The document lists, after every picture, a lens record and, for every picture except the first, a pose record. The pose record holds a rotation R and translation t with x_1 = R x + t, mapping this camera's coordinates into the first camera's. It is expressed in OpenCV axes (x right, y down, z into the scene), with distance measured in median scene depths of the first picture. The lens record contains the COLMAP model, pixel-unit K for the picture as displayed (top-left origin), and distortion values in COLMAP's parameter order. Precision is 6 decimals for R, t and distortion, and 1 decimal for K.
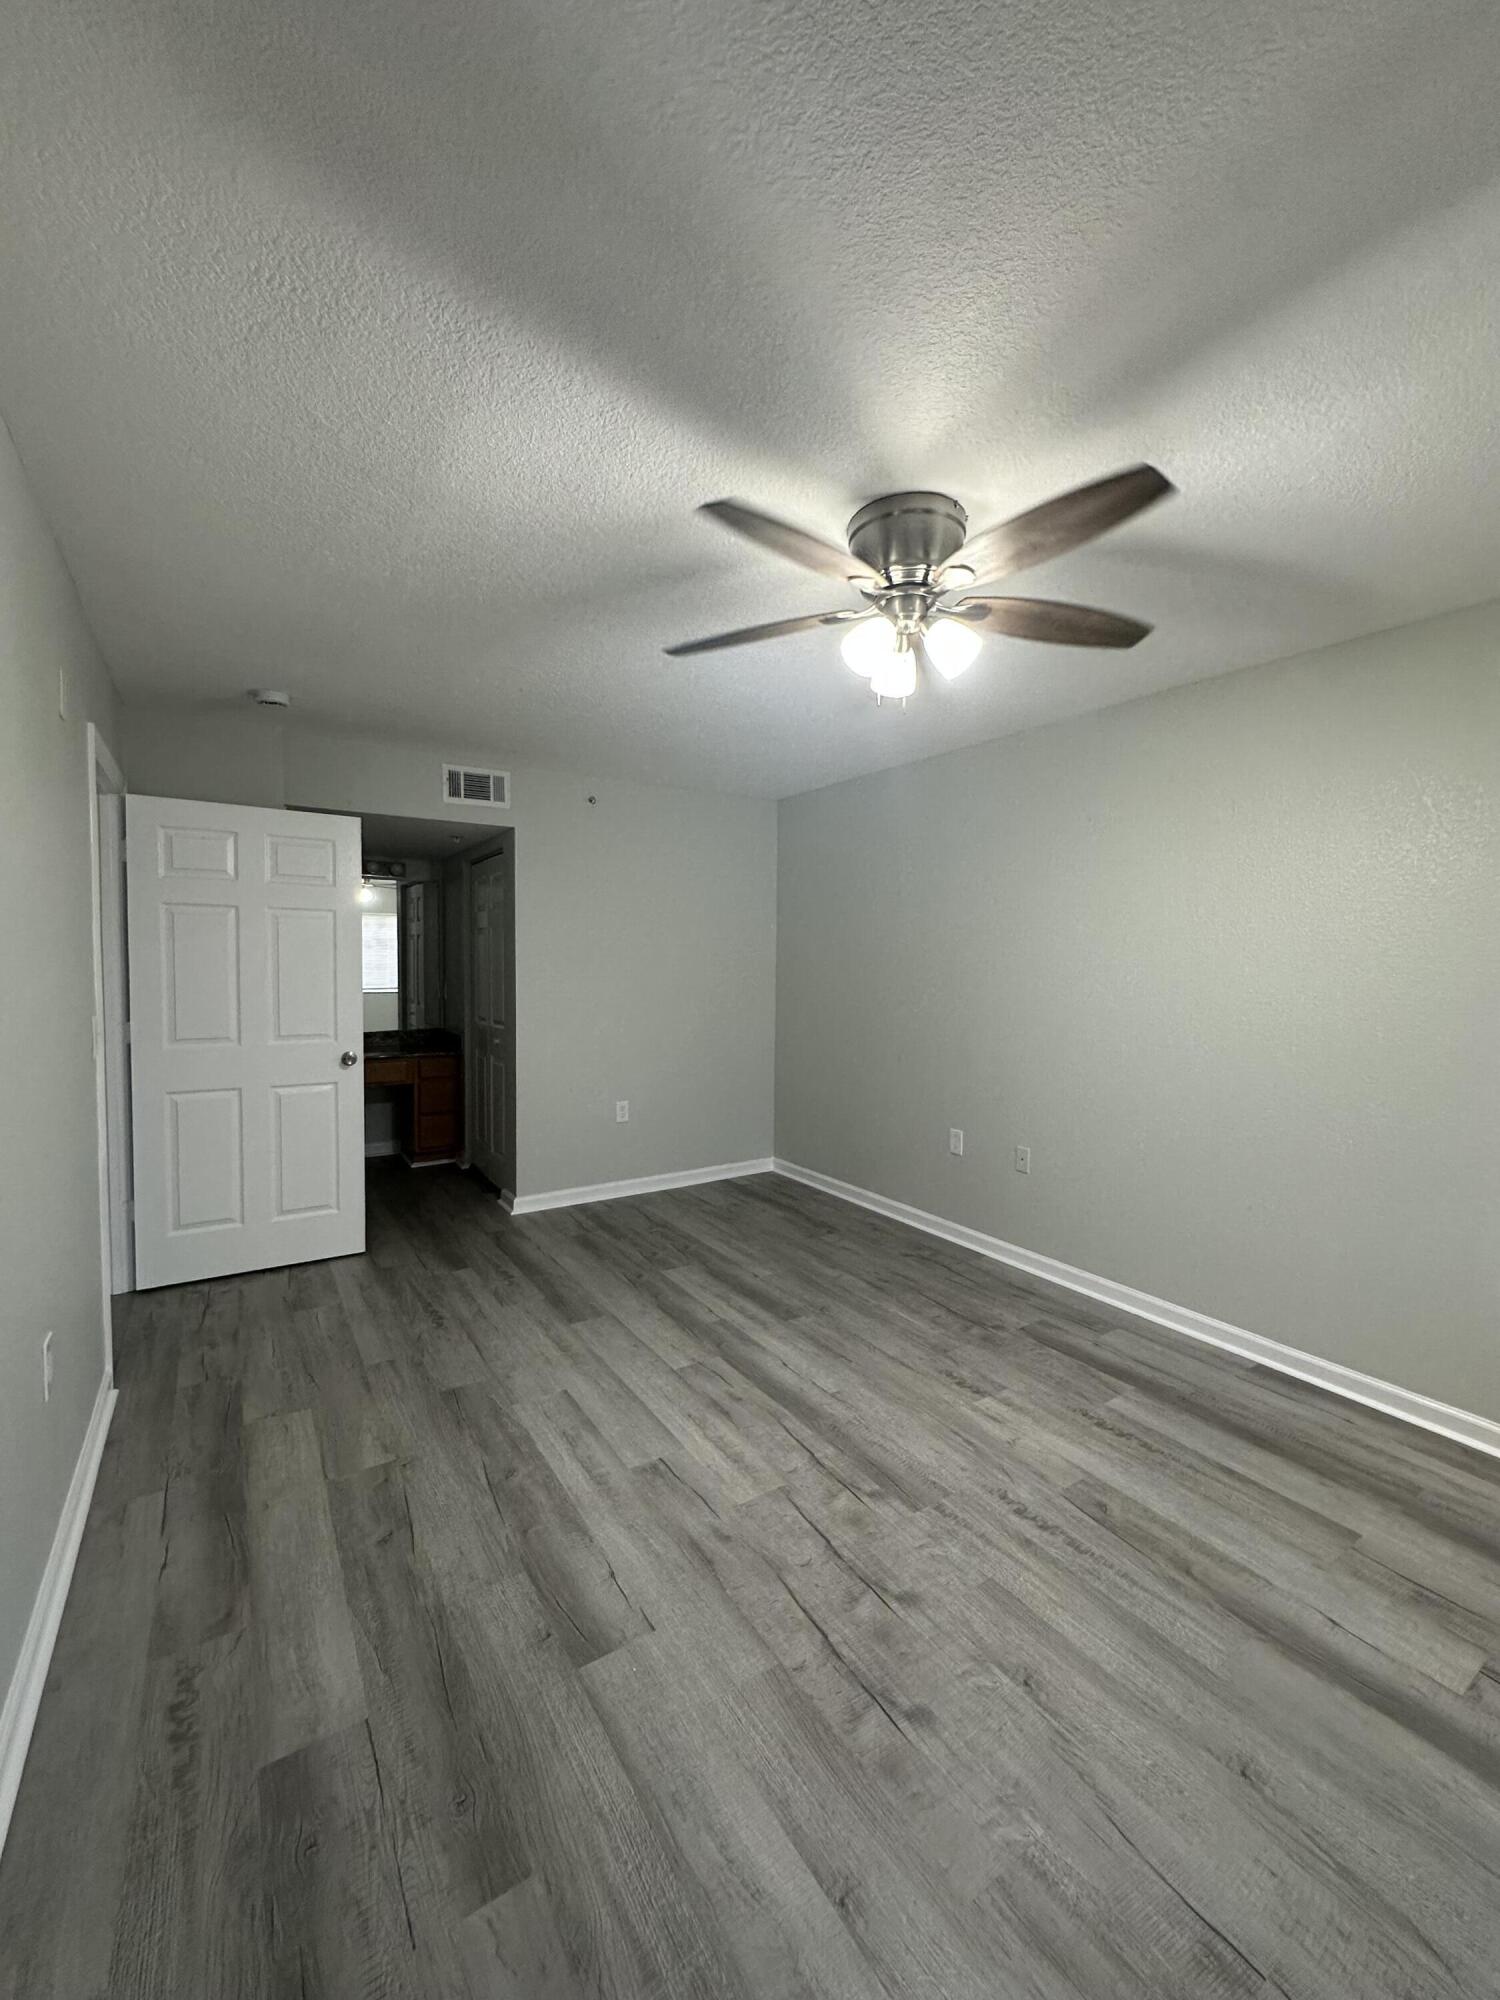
lens RADIAL K [[797.9, 0, 750.0], [0, 797.9, 1000.0], [0, 0, 1]] dist [-0.003097, 0.001015]
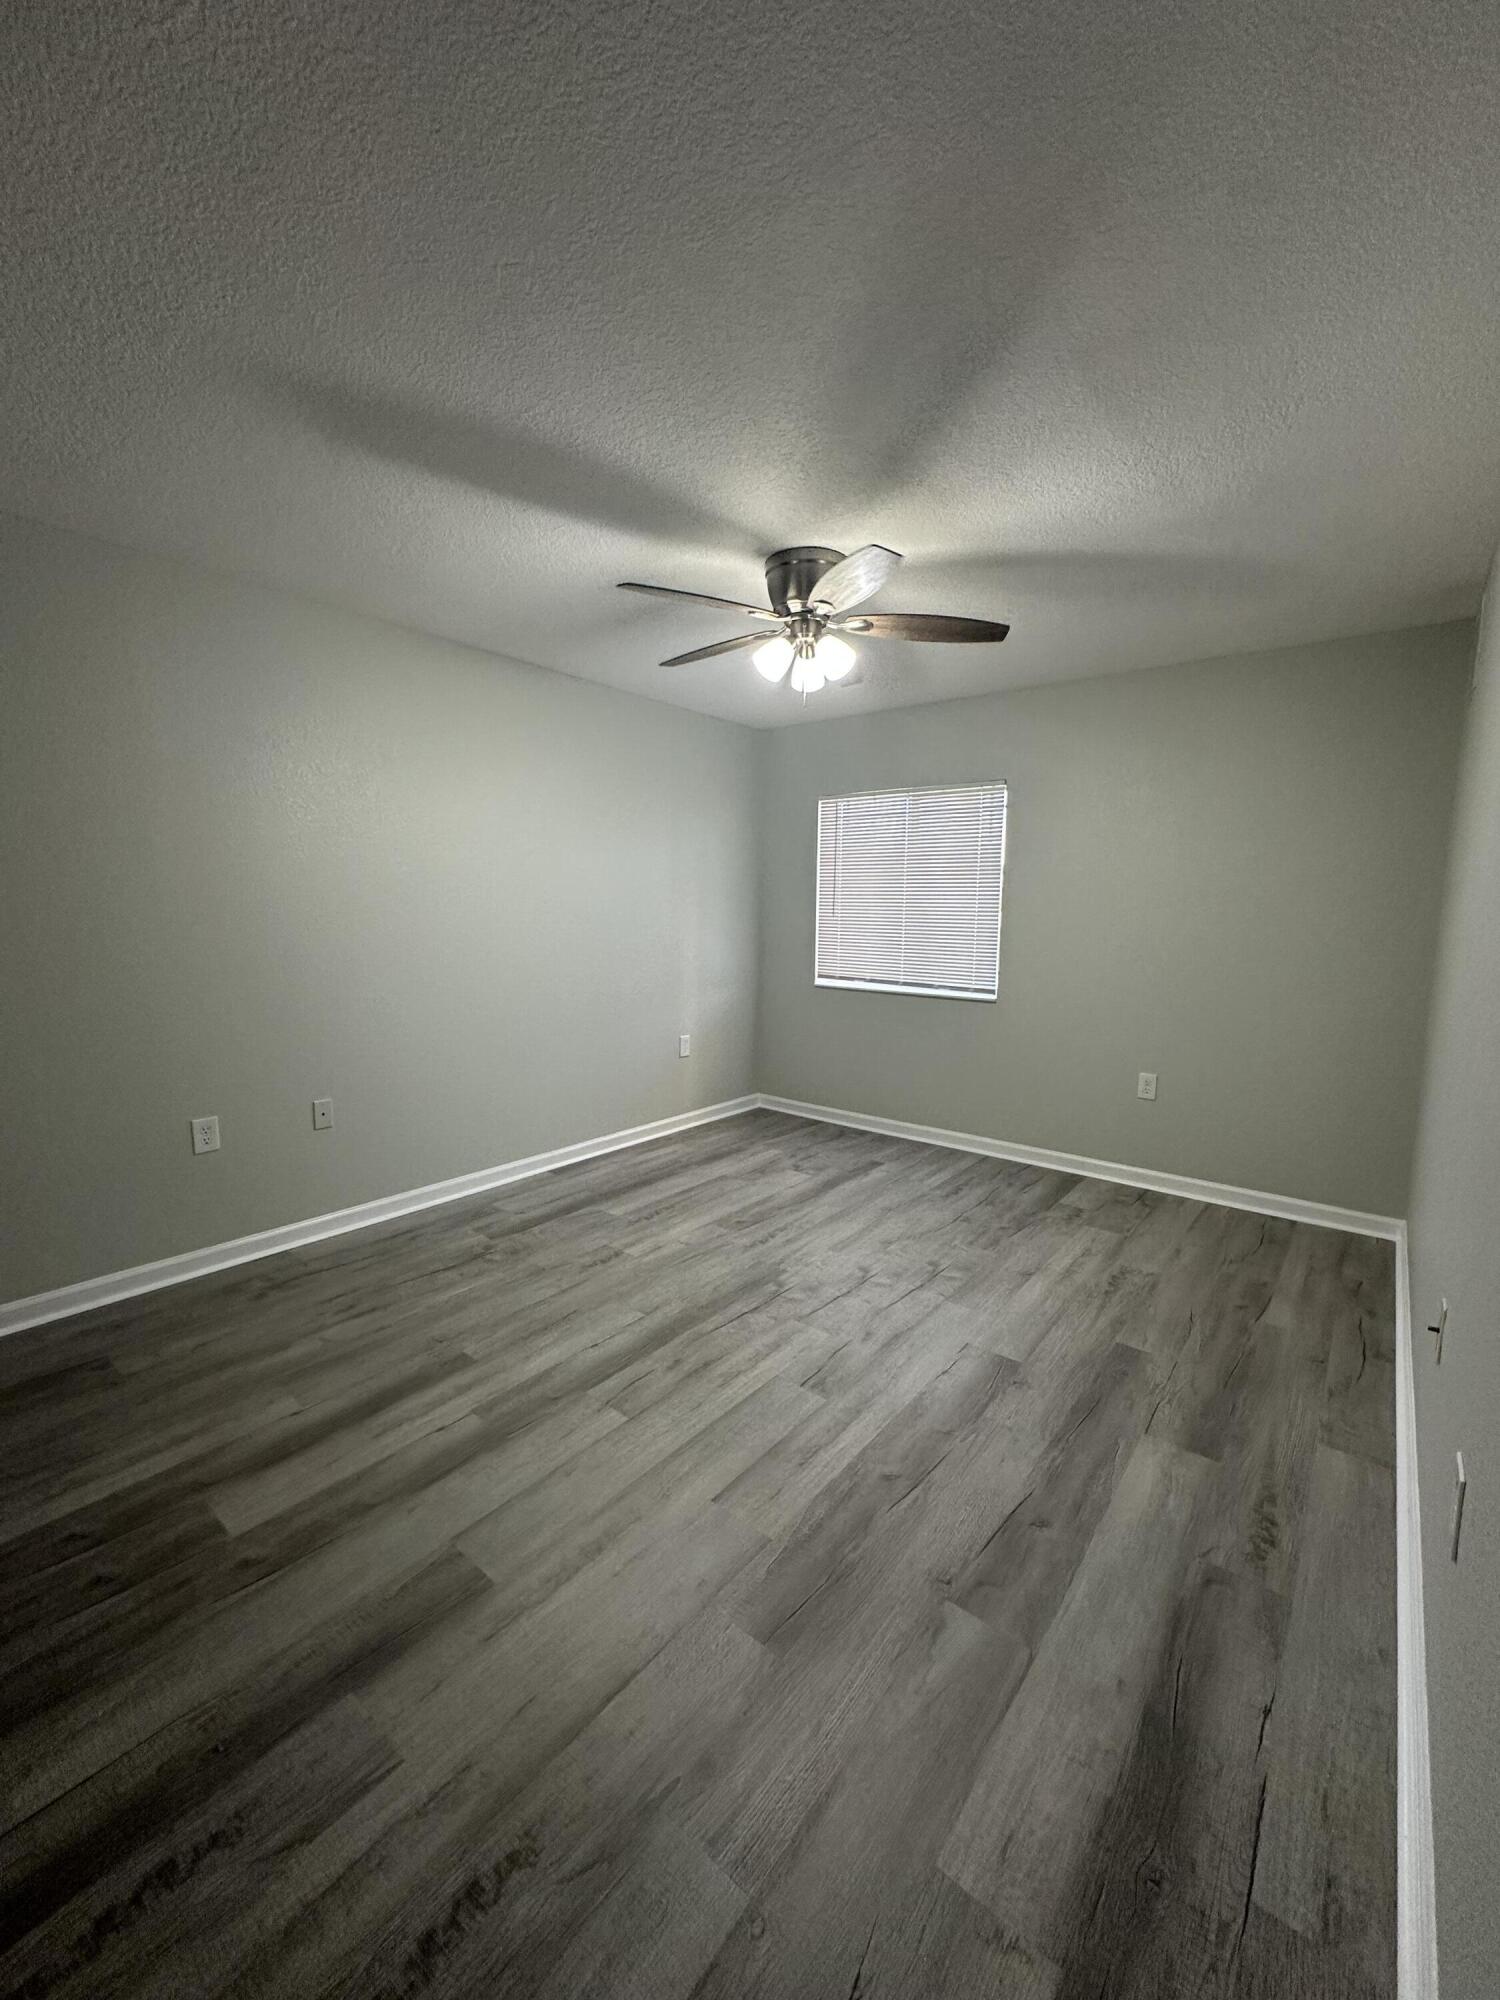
lens RADIAL K [[797.9, 0, 750.0], [0, 797.9, 1000.0], [0, 0, 1]] dist [-0.003097, 0.001015]
pose [[-0.307299, -0.126314, 0.943193, -0.960367], [0.031501, 0.989258, 0.142746, -0.049412], [-0.951092, 0.073577, -0.300019, 1.301229]]
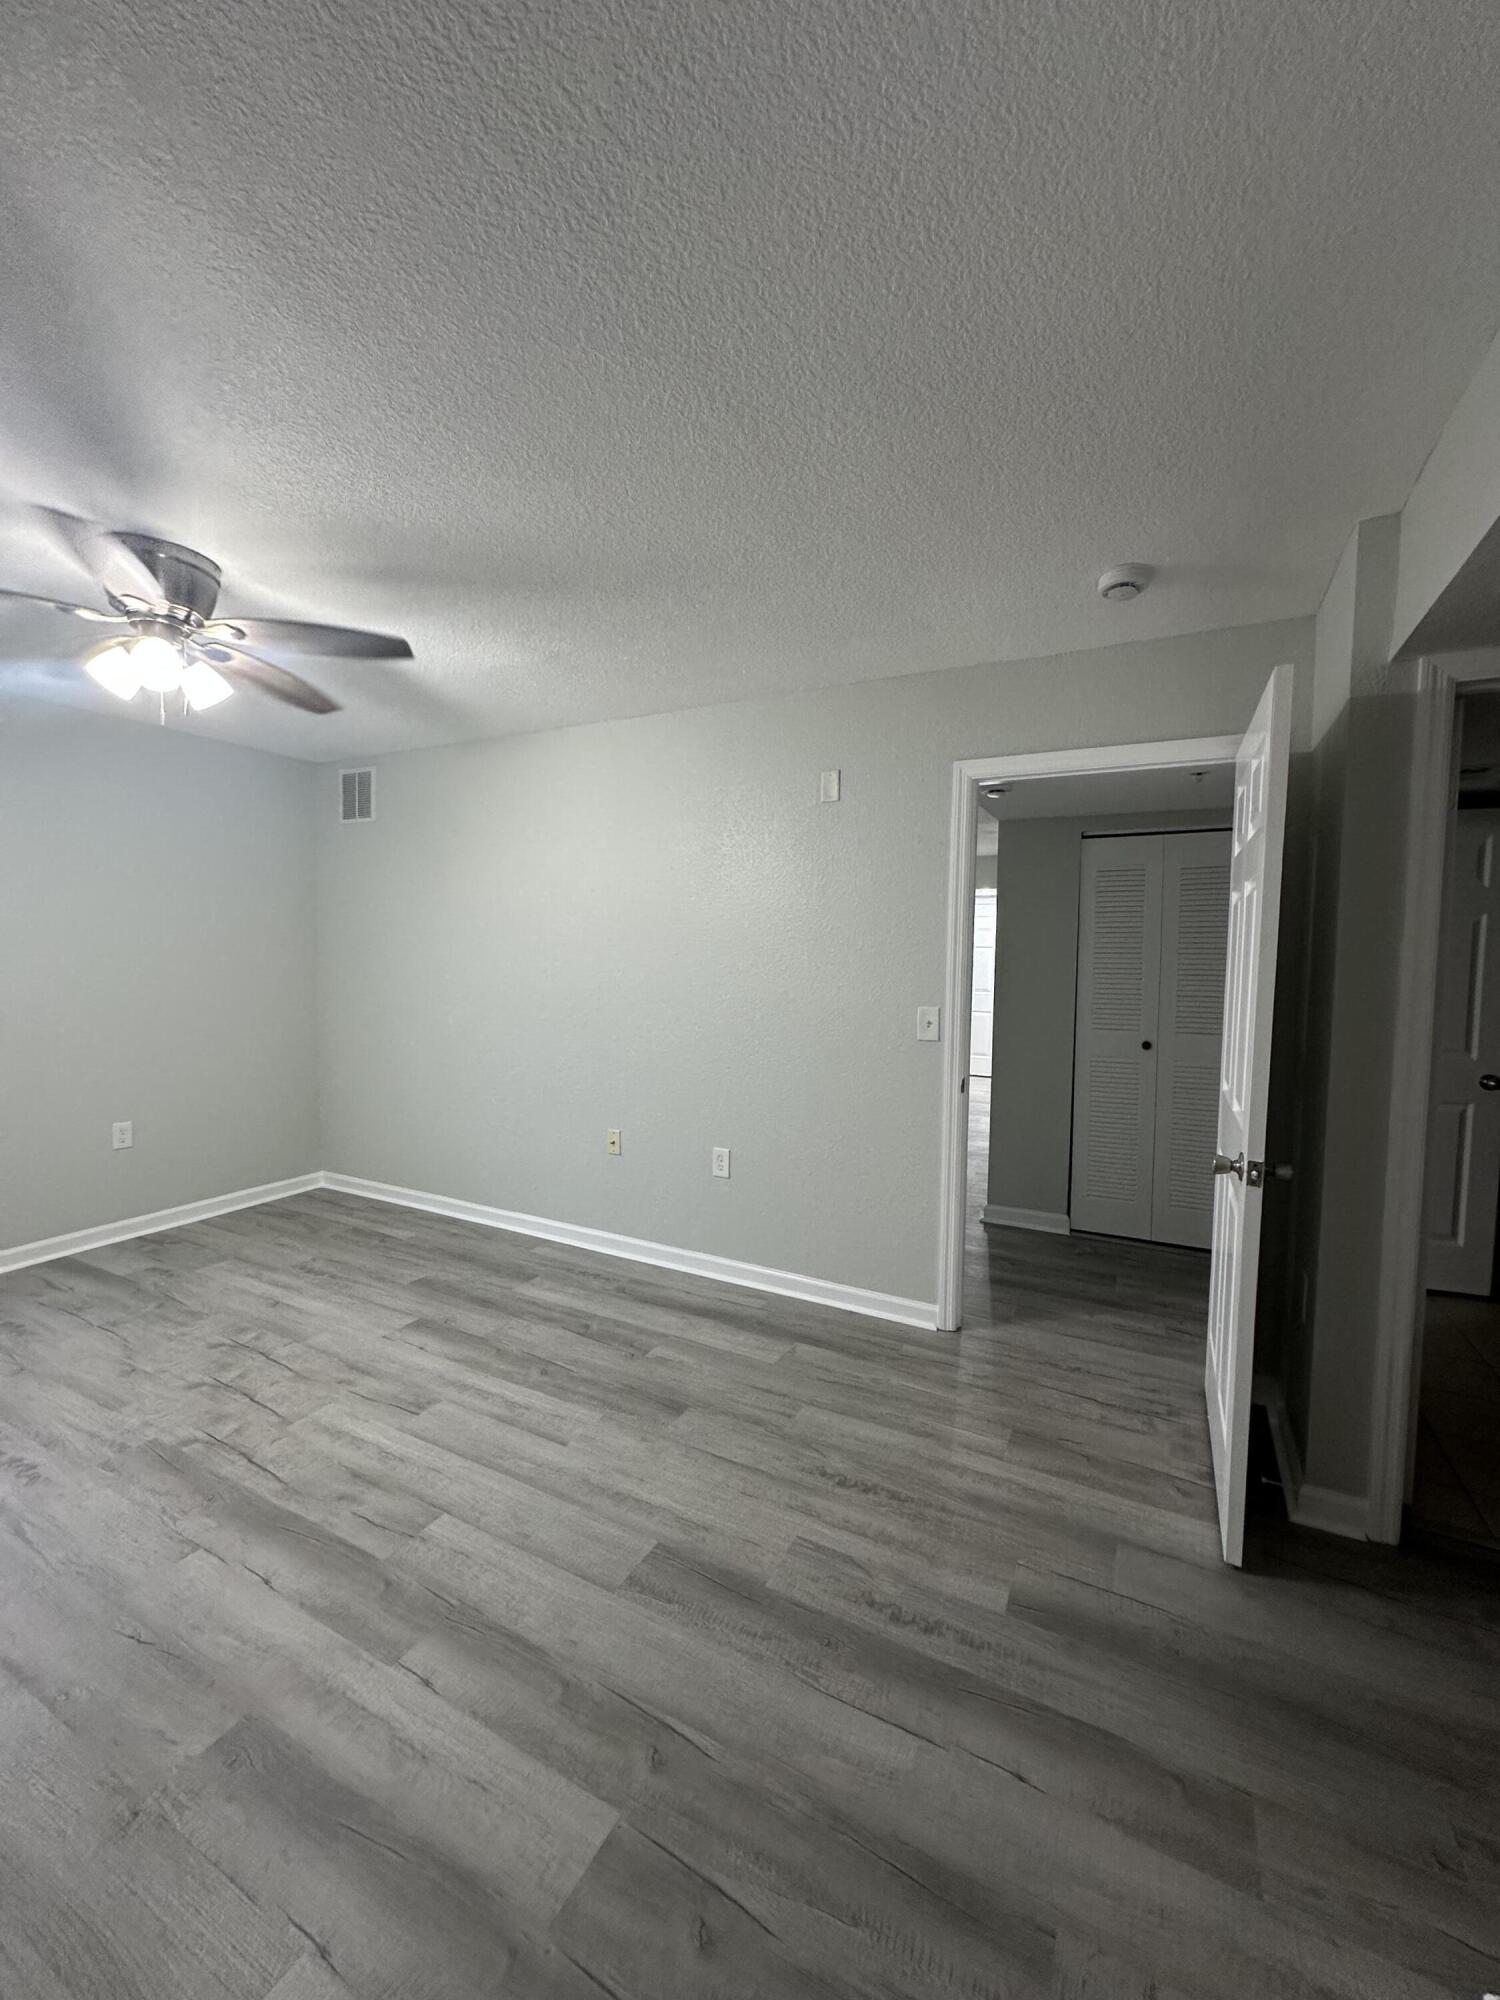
lens RADIAL K [[797.9, 0, 750.0], [0, 797.9, 1000.0], [0, 0, 1]] dist [-0.003097, 0.001015]
pose [[-0.872456, 0.004372, -0.488672, 0.018437], [-0.048557, 0.994236, 0.095587, -0.102693], [0.486274, 0.107124, -0.867215, 2.049968]]
